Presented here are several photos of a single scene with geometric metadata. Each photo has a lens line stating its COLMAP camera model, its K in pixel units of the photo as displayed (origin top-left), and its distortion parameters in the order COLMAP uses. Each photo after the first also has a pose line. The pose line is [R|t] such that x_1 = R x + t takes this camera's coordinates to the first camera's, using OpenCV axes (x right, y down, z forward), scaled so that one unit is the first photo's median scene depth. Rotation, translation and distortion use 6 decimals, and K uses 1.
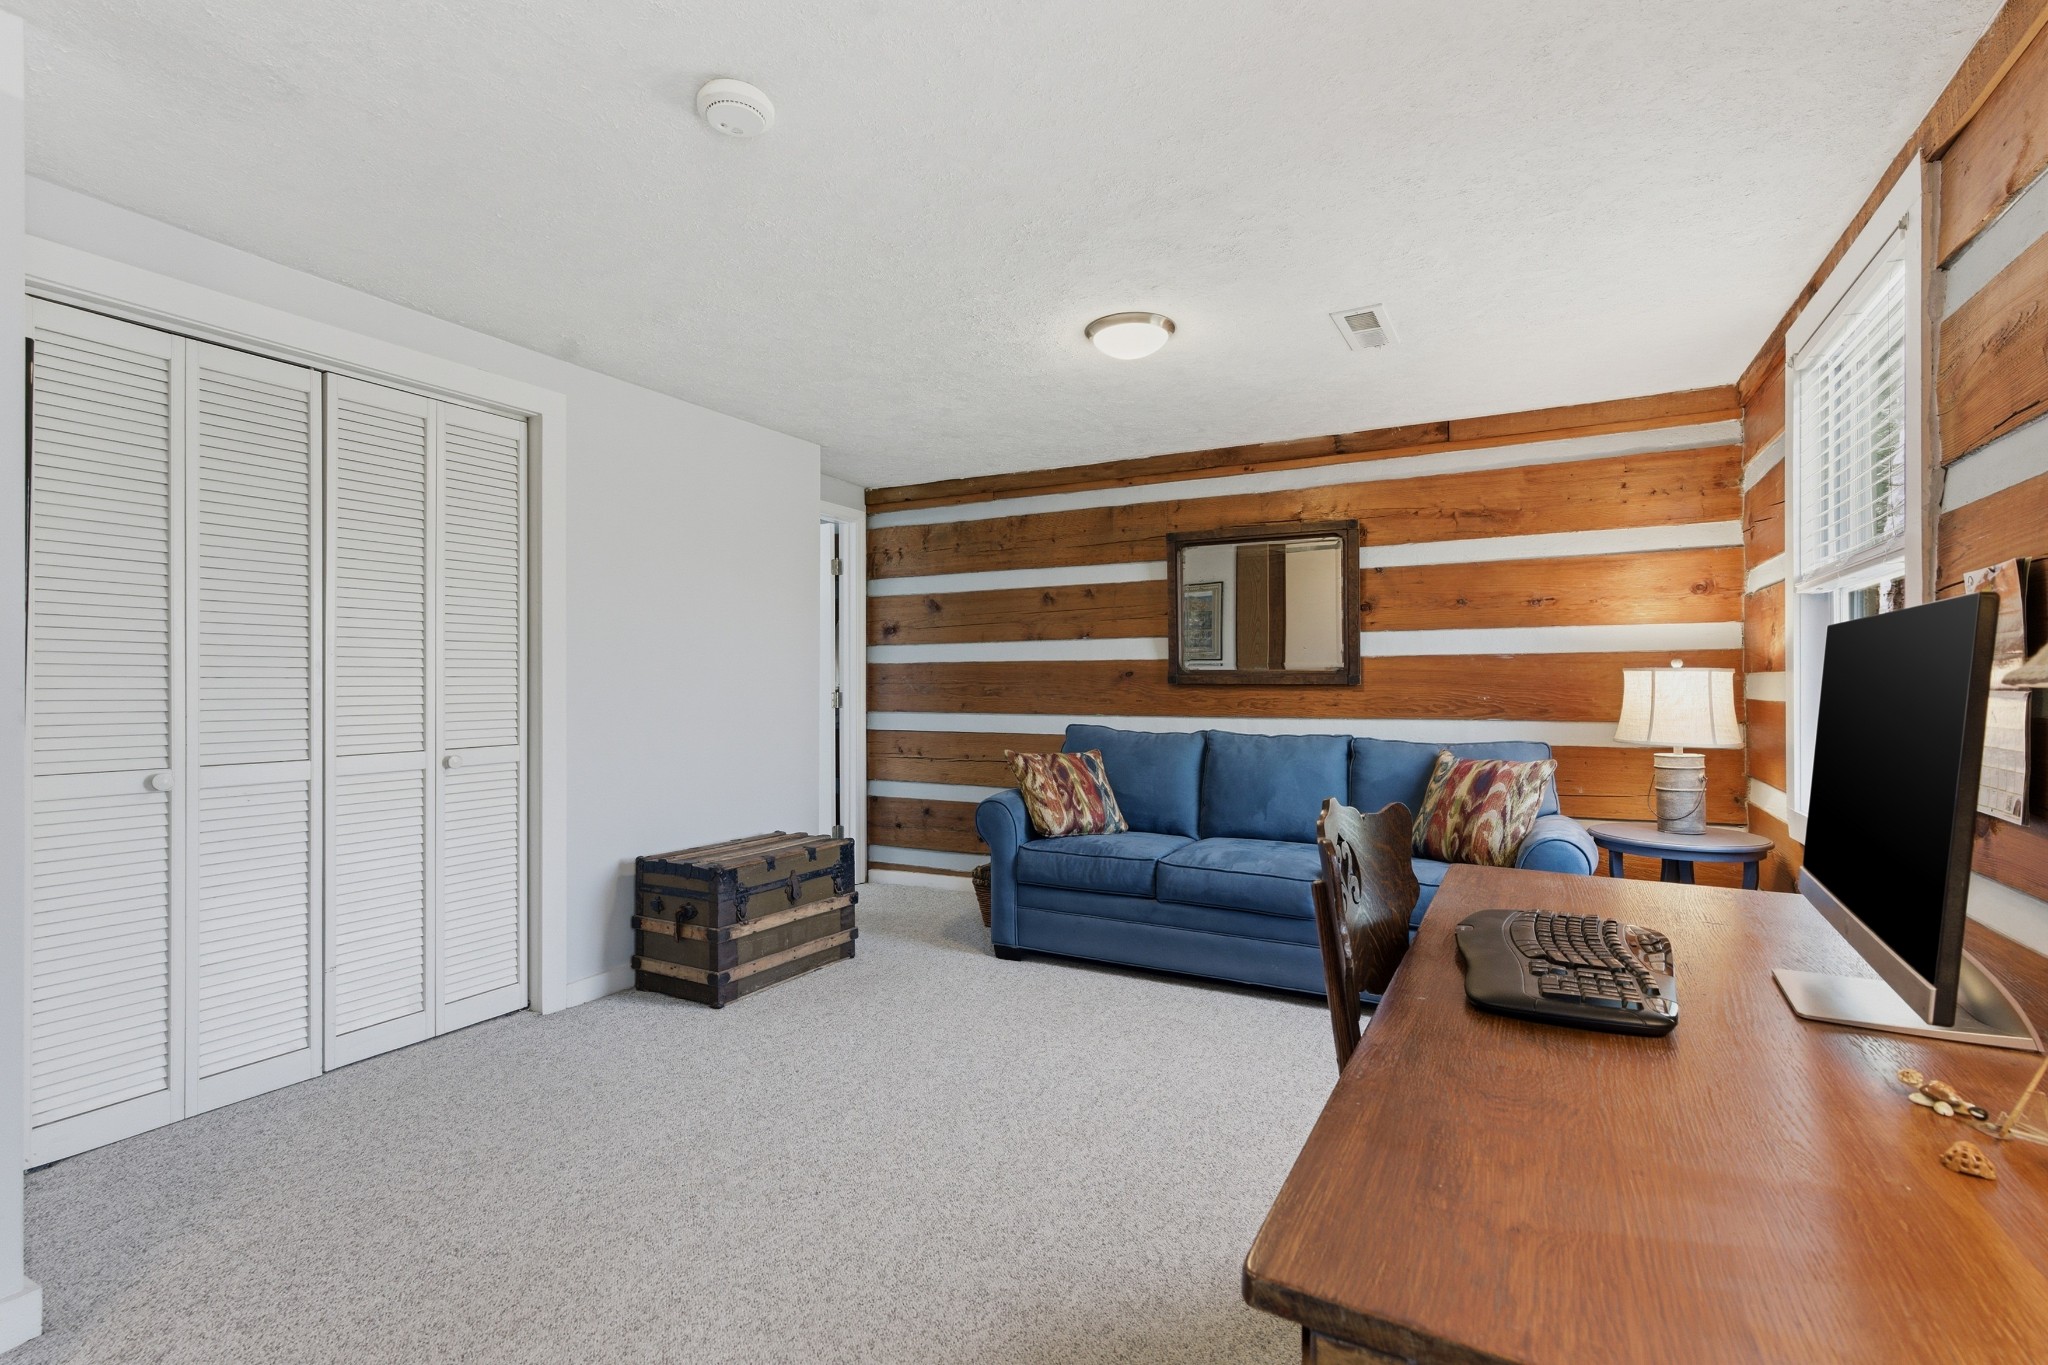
lens RADIAL K [[930.7, 0, 1024.0], [0, 930.7, 682.5], [0, 0, 1]] dist [-0.000037, -0.000363]
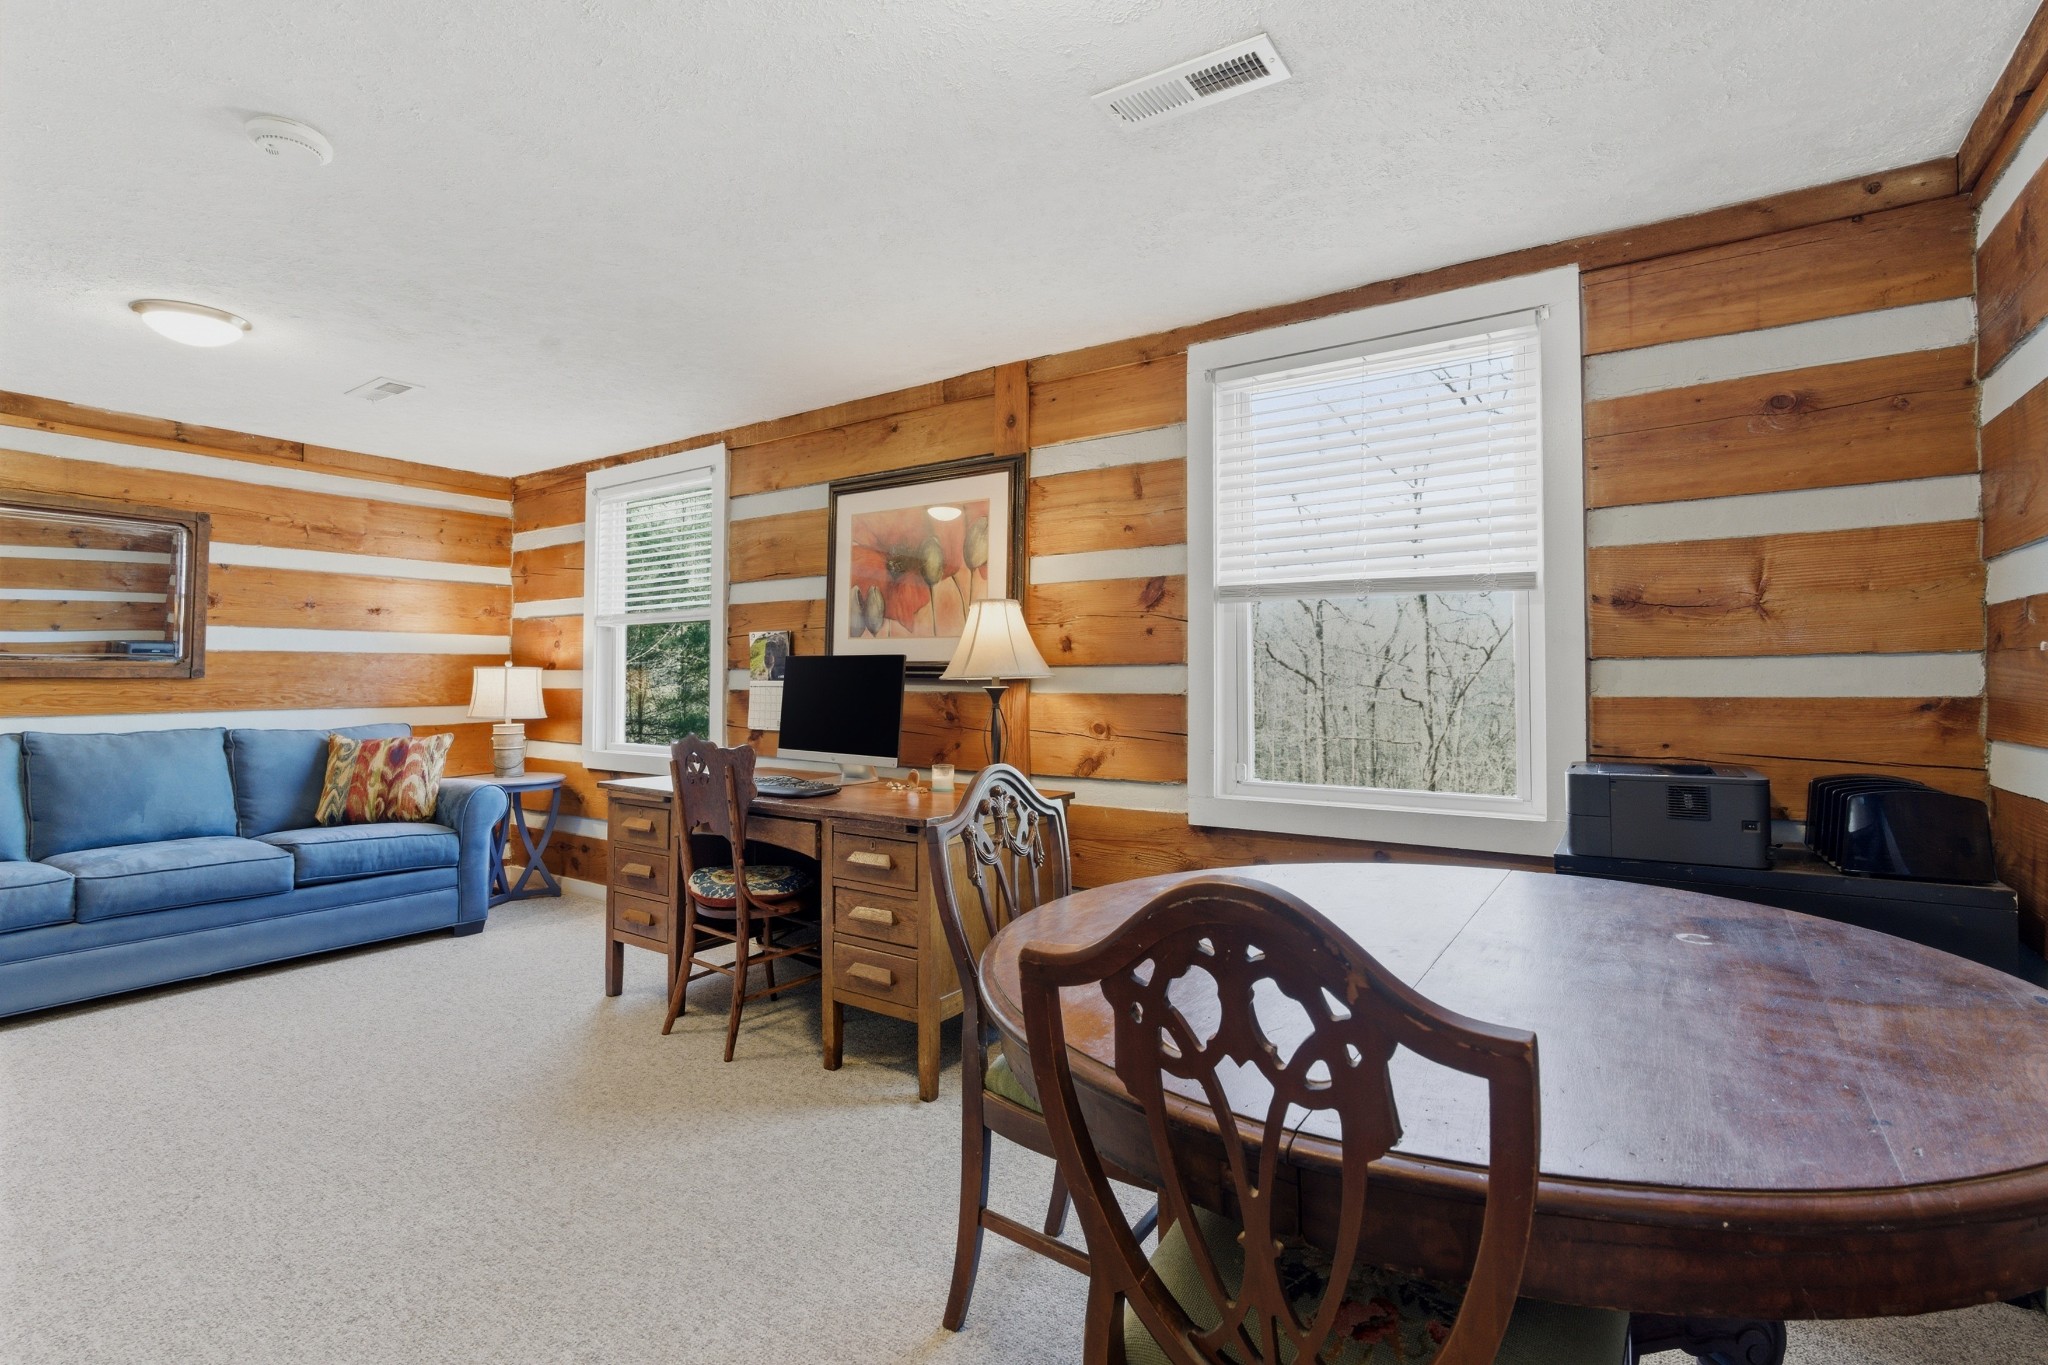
lens RADIAL K [[930.7, 0, 1024.0], [0, 930.7, 682.5], [0, 0, 1]] dist [-0.000037, -0.000363]
pose [[0.099119, -0.002632, 0.995072, -0.632972], [-0.000926, 0.999996, 0.002738, 0.003960], [-0.995075, -0.001193, 0.099116, 0.024740]]
